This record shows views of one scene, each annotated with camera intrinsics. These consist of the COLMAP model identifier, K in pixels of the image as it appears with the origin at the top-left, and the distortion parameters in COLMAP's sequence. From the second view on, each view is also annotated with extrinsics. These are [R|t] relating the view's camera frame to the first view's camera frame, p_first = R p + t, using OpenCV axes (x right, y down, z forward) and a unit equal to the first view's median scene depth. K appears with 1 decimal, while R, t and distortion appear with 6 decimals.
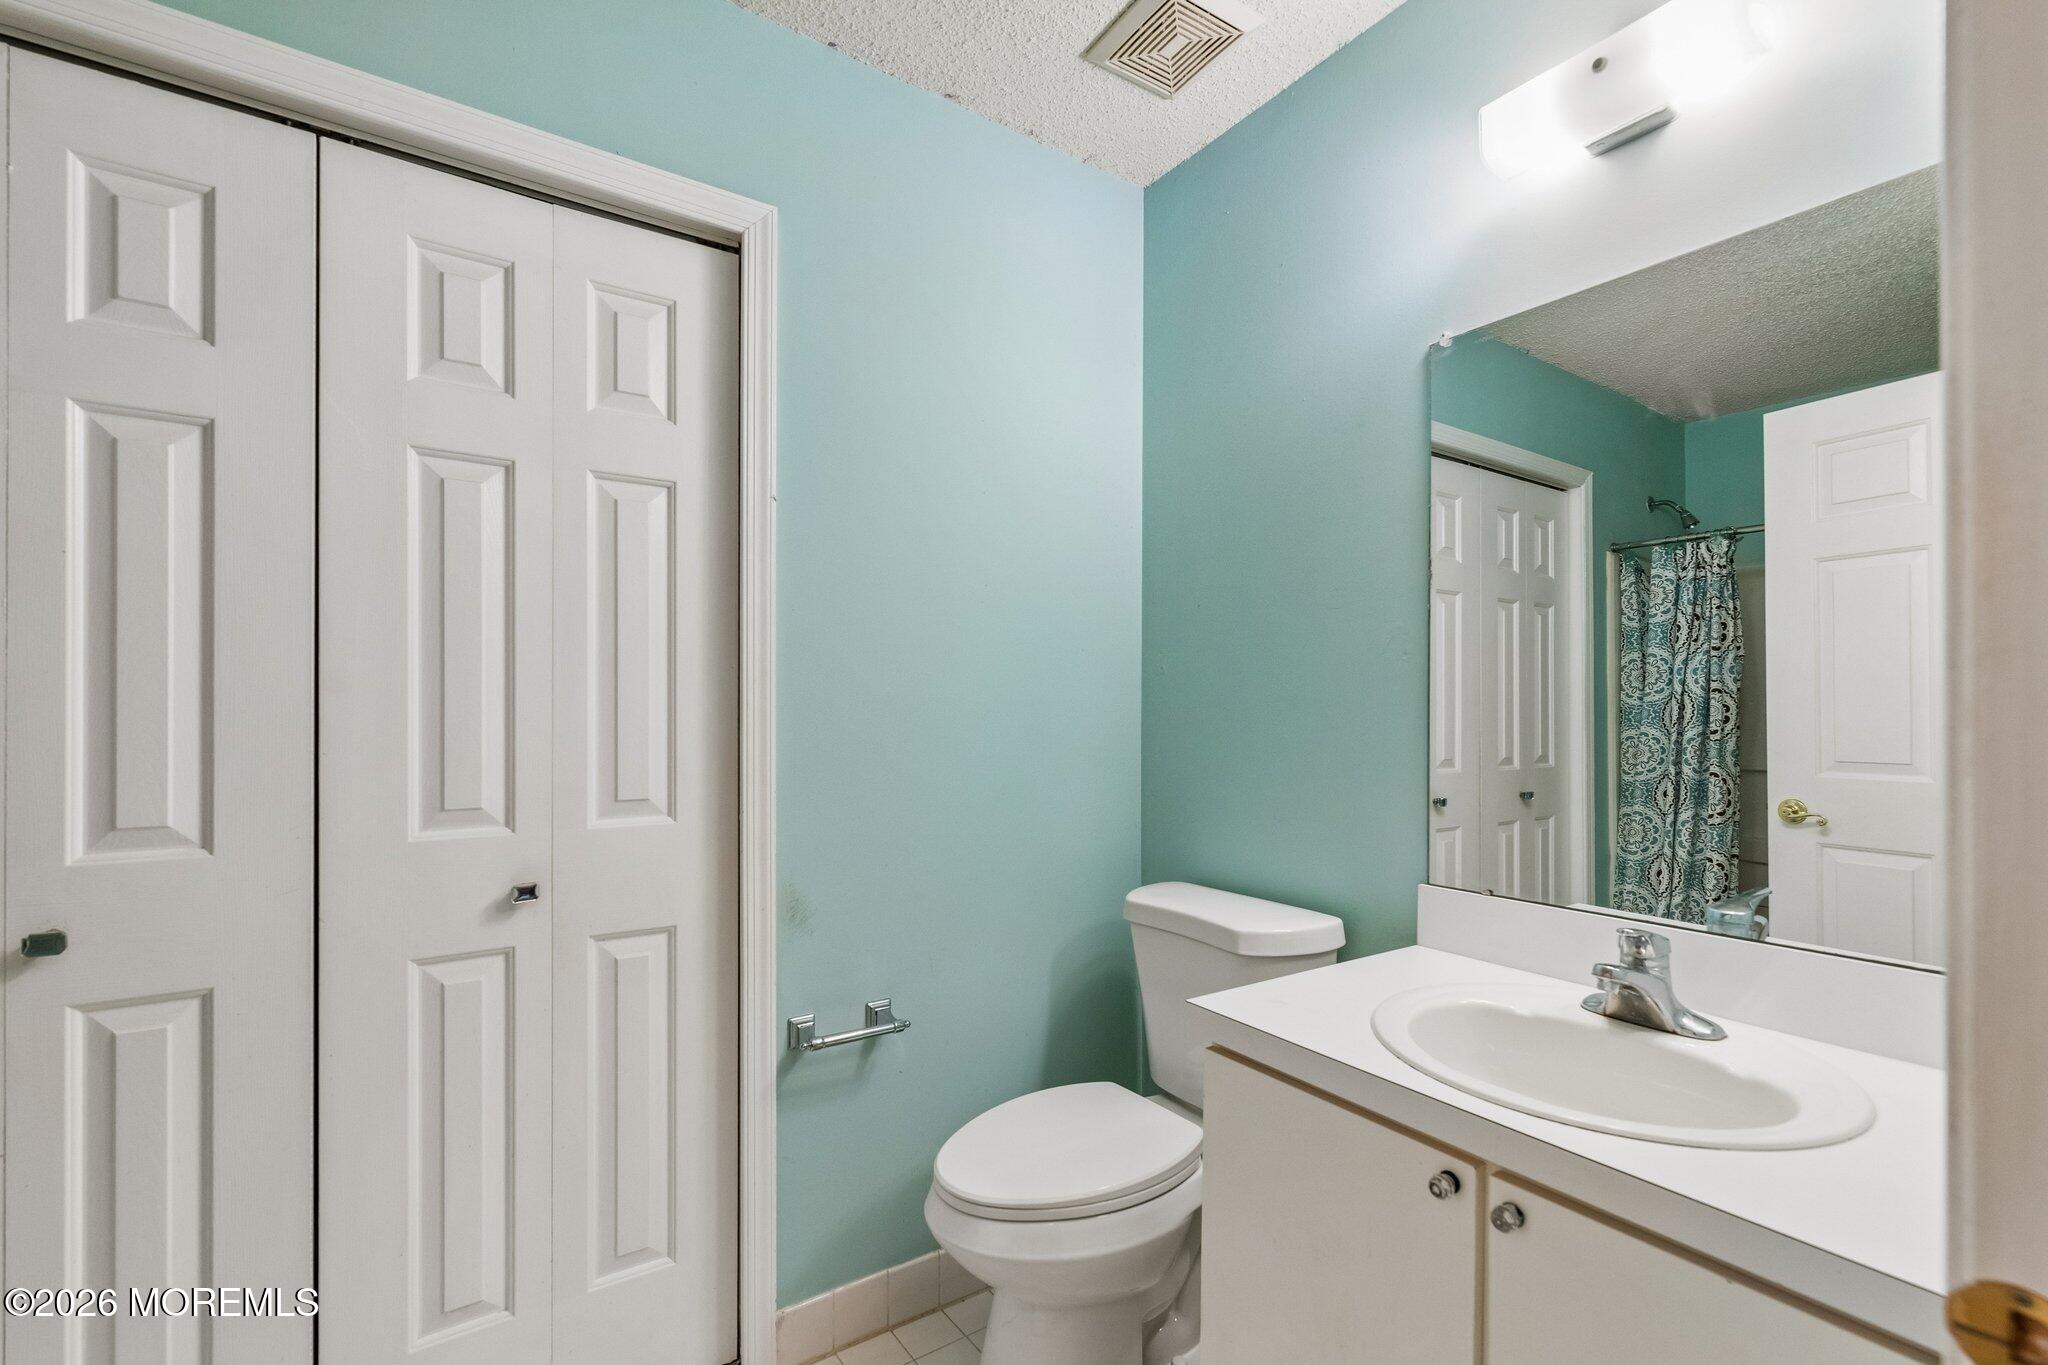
lens RADIAL K [[900.0, 0, 1020.5], [0, 900.0, 713.6], [0, 0, 1]] dist [-0.009498, 0.000868]
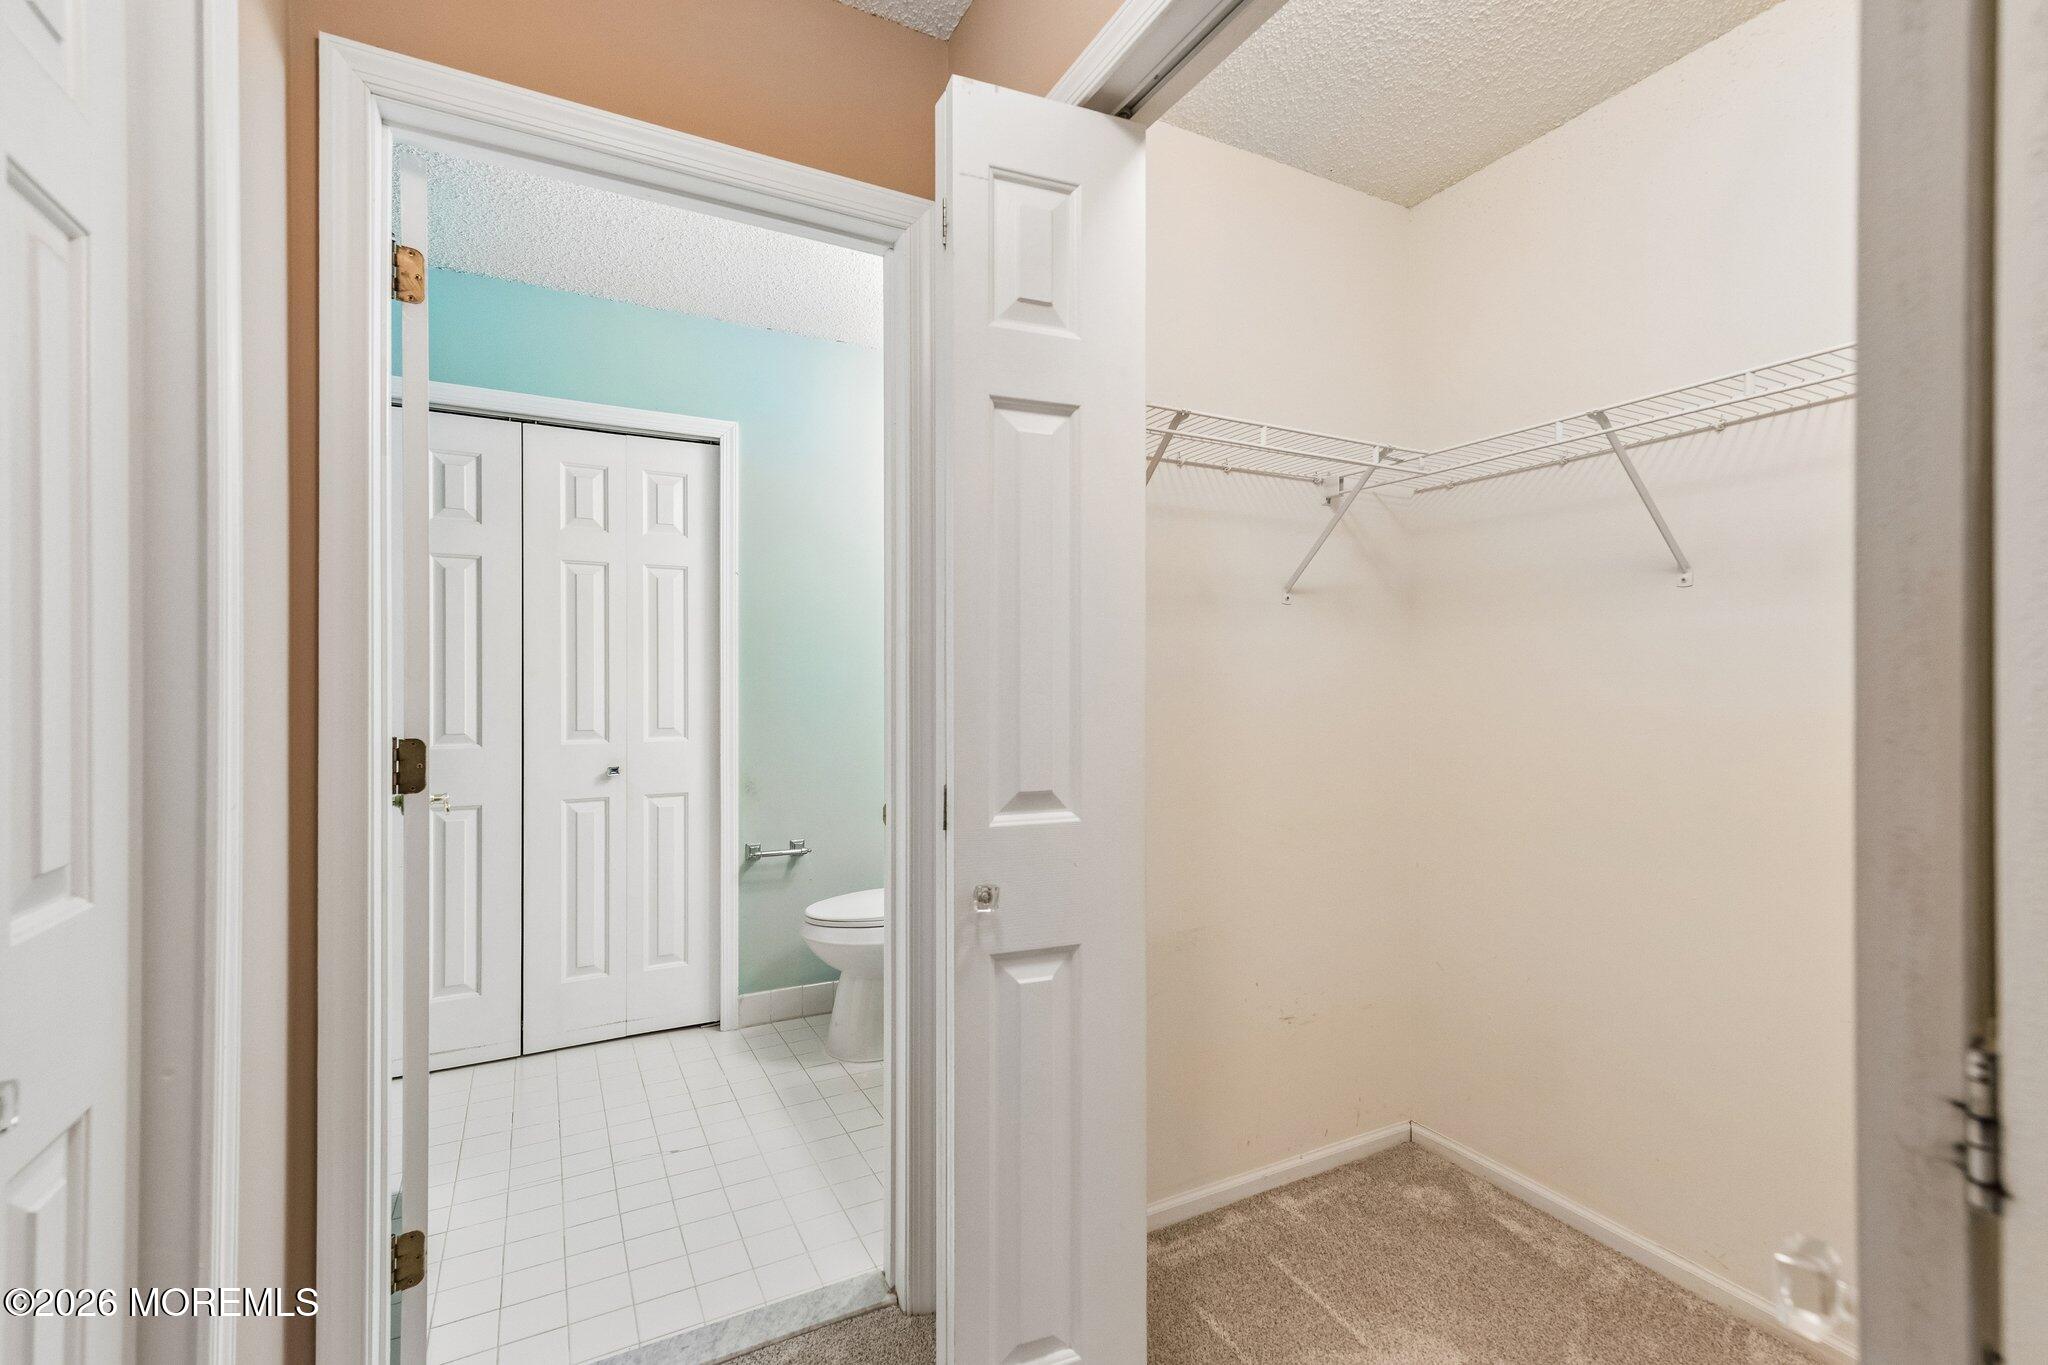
lens RADIAL K [[900.0, 0, 1021.6], [0, 900.0, 686.8], [0, 0, 1]] dist [-0.009498, 0.000868]
pose [[0.994386, -0.004021, -0.105736, 0.604147], [0.003756, 0.999989, -0.002704, 0.013465], [0.105745, 0.002292, 0.994391, -0.963889]]
